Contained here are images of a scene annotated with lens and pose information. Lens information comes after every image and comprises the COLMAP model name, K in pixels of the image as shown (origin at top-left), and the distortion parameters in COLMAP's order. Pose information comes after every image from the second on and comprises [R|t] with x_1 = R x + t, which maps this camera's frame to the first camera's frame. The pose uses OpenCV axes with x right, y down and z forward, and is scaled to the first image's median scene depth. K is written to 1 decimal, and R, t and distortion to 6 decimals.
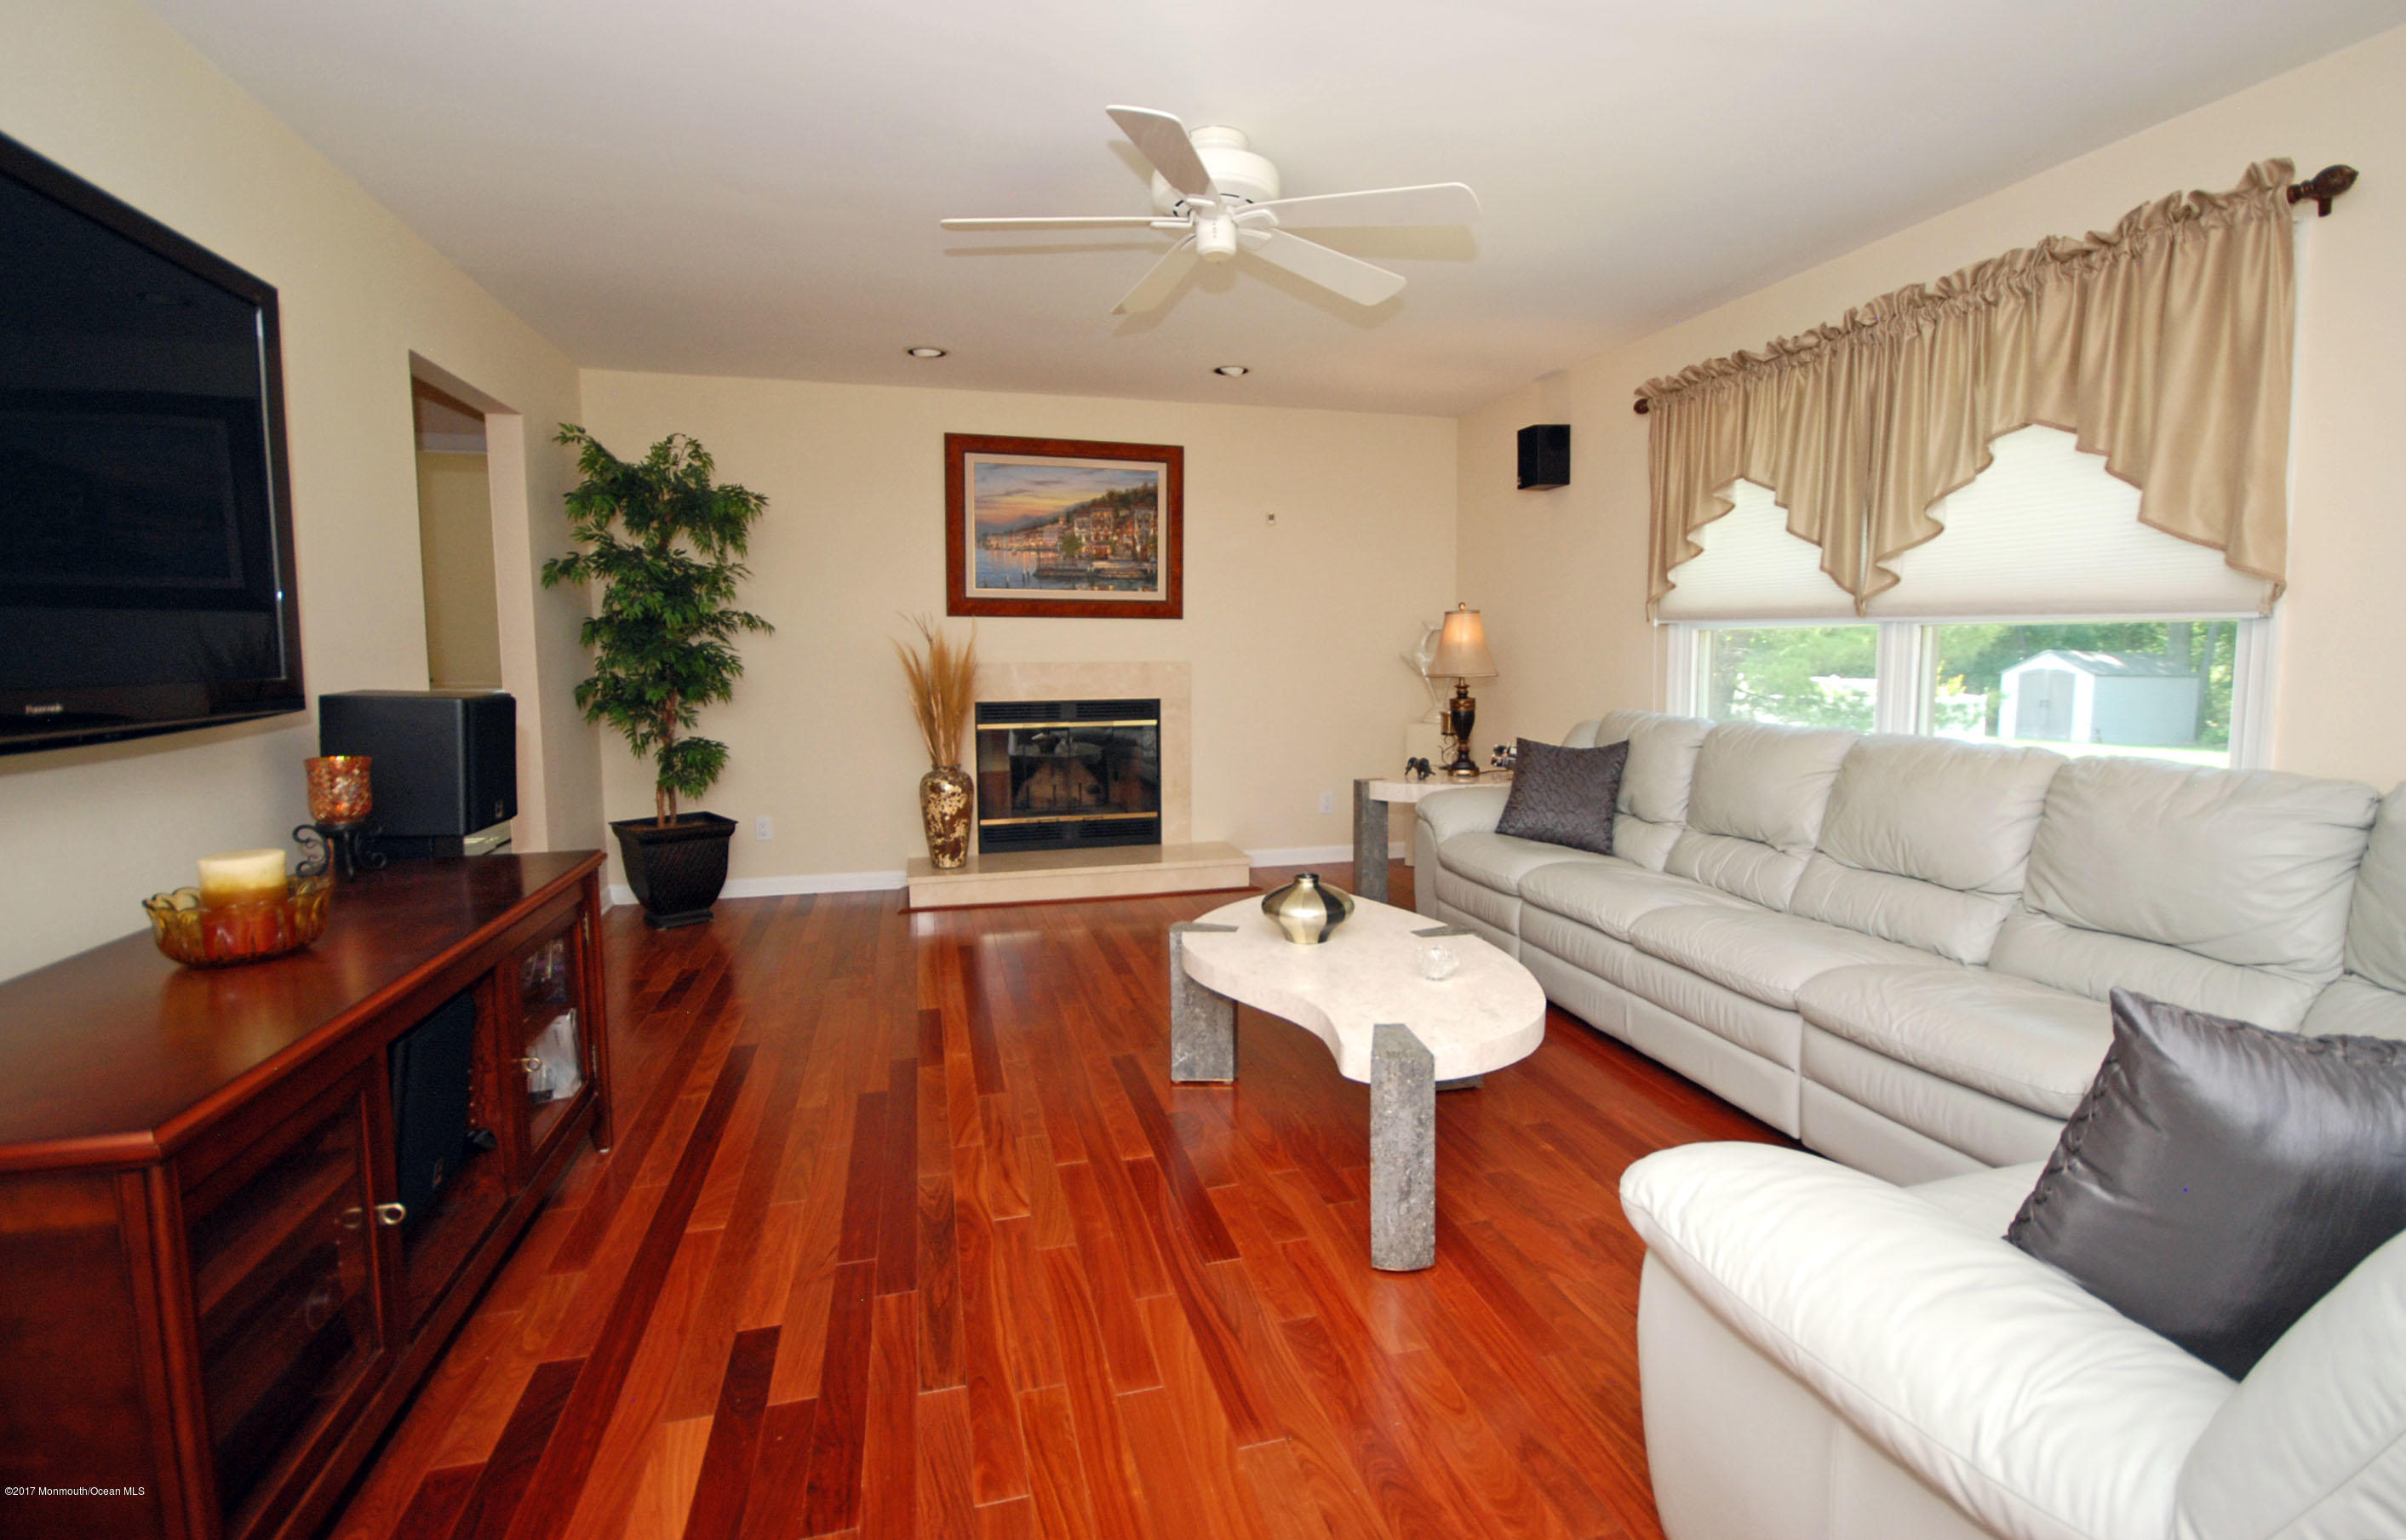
lens RADIAL K [[1087.0, 0, 1212.9], [0, 1087.0, 759.7], [0, 0, 1]] dist [0.002574, -0.000192]
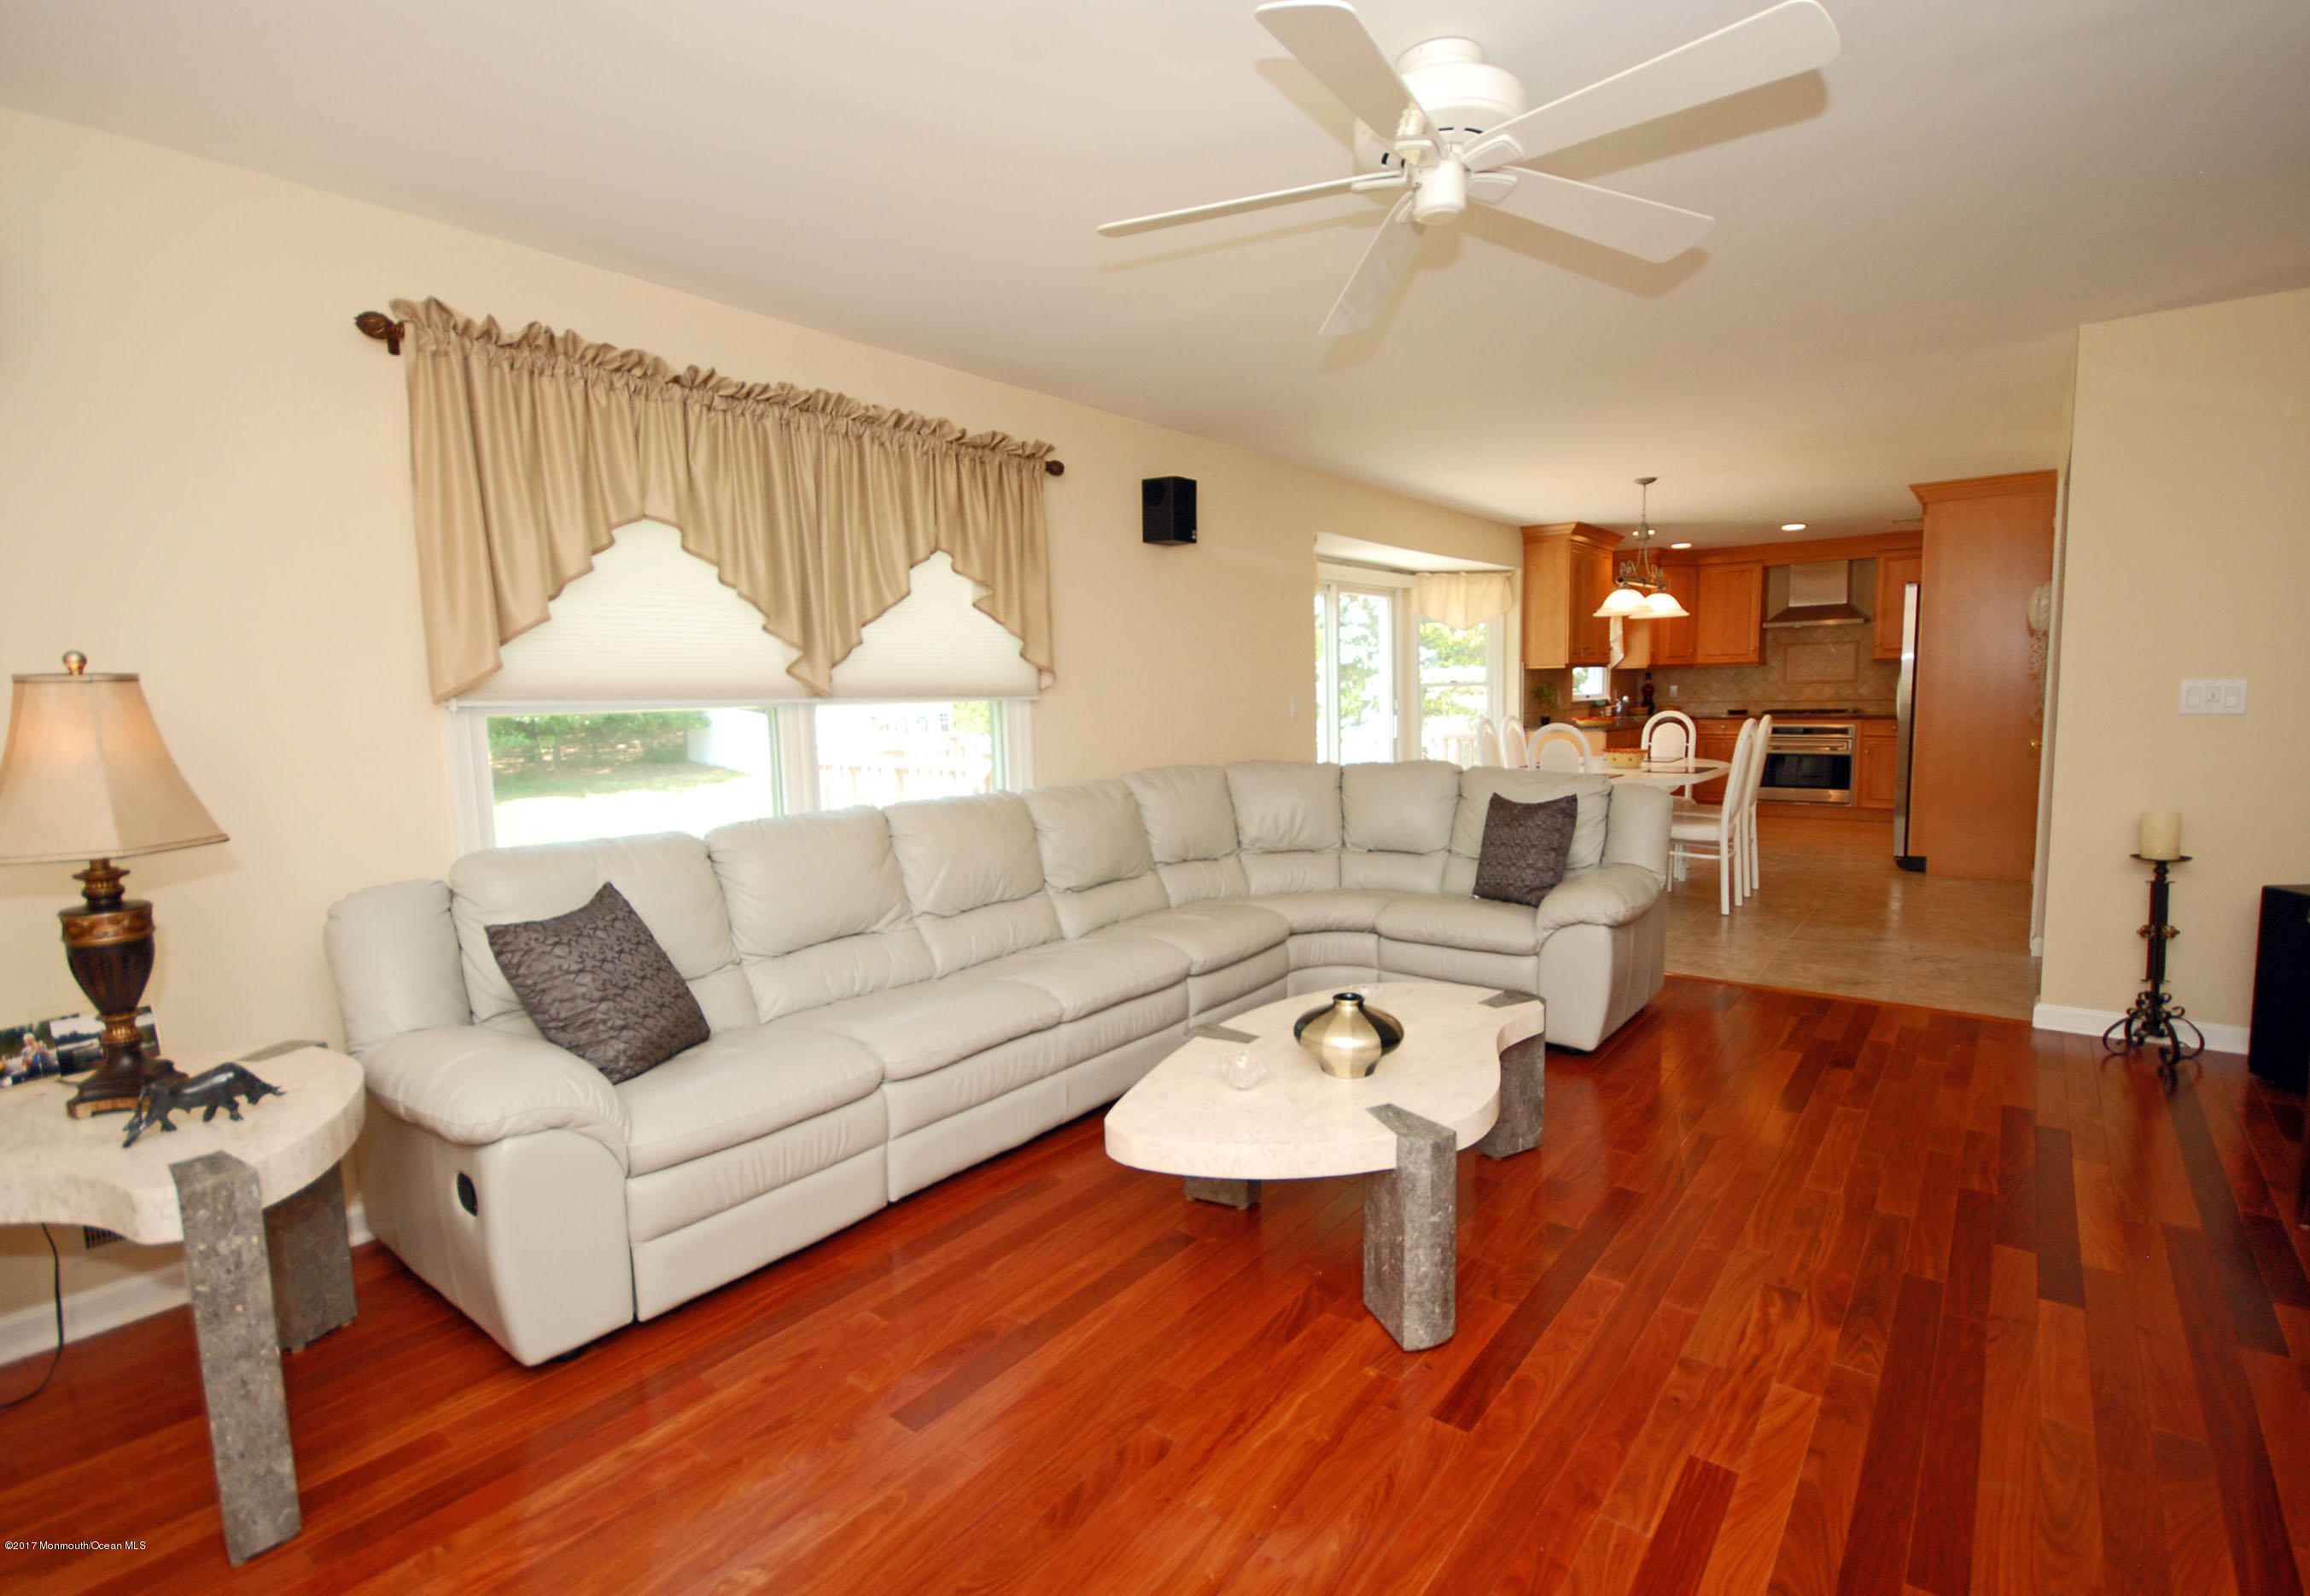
lens RADIAL K [[1115.6, 0, 1163.7], [0, 1115.6, 811.1], [0, 0, 1]] dist [-0.005311, -0.000309]
pose [[-0.604335, -0.075073, 0.793186, -0.292709], [0.106832, 0.978925, 0.174048, -0.117039], [-0.789536, 0.189921, -0.583578, 0.929831]]
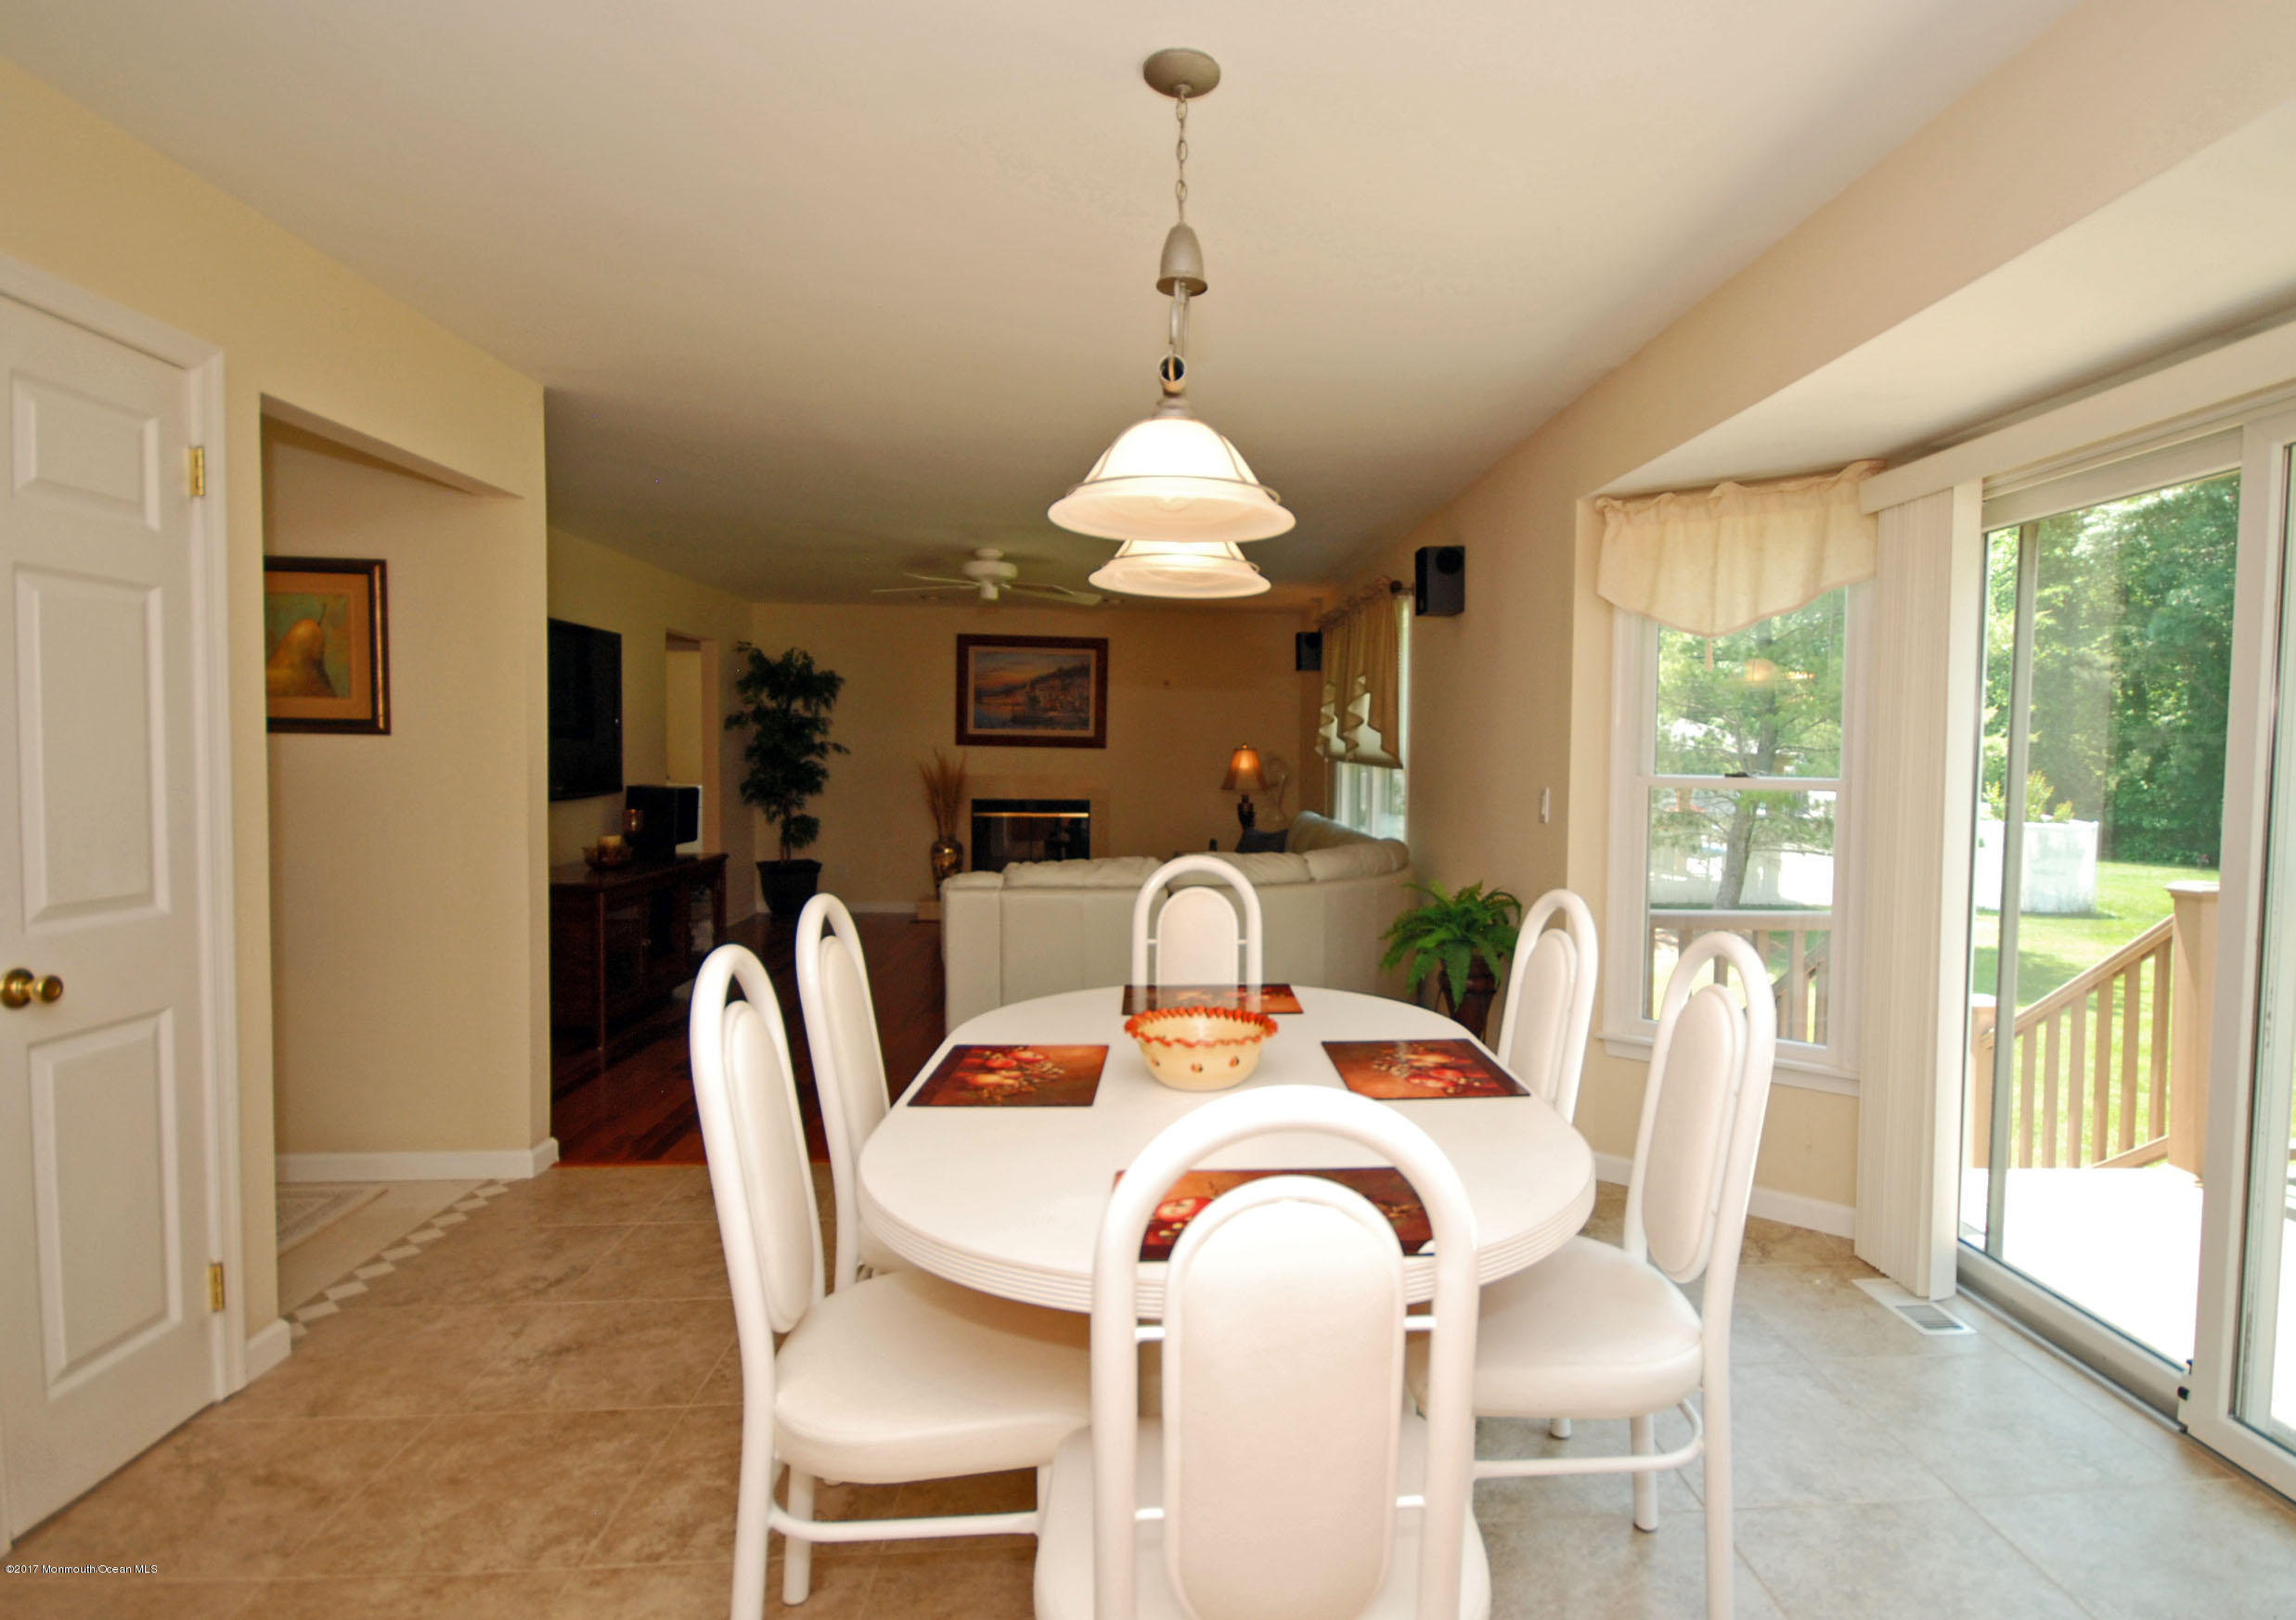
lens RADIAL K [[1027.7, 0, 1151.9], [0, 1027.7, 812.3], [0, 0, 1]] dist [-0.002413, -0.000085]
pose [[0.983000, 0.026402, -0.181699, 0.367301], [-0.035218, 0.998345, -0.045465, 0.030641], [0.180198, 0.051091, 0.982303, -0.505940]]
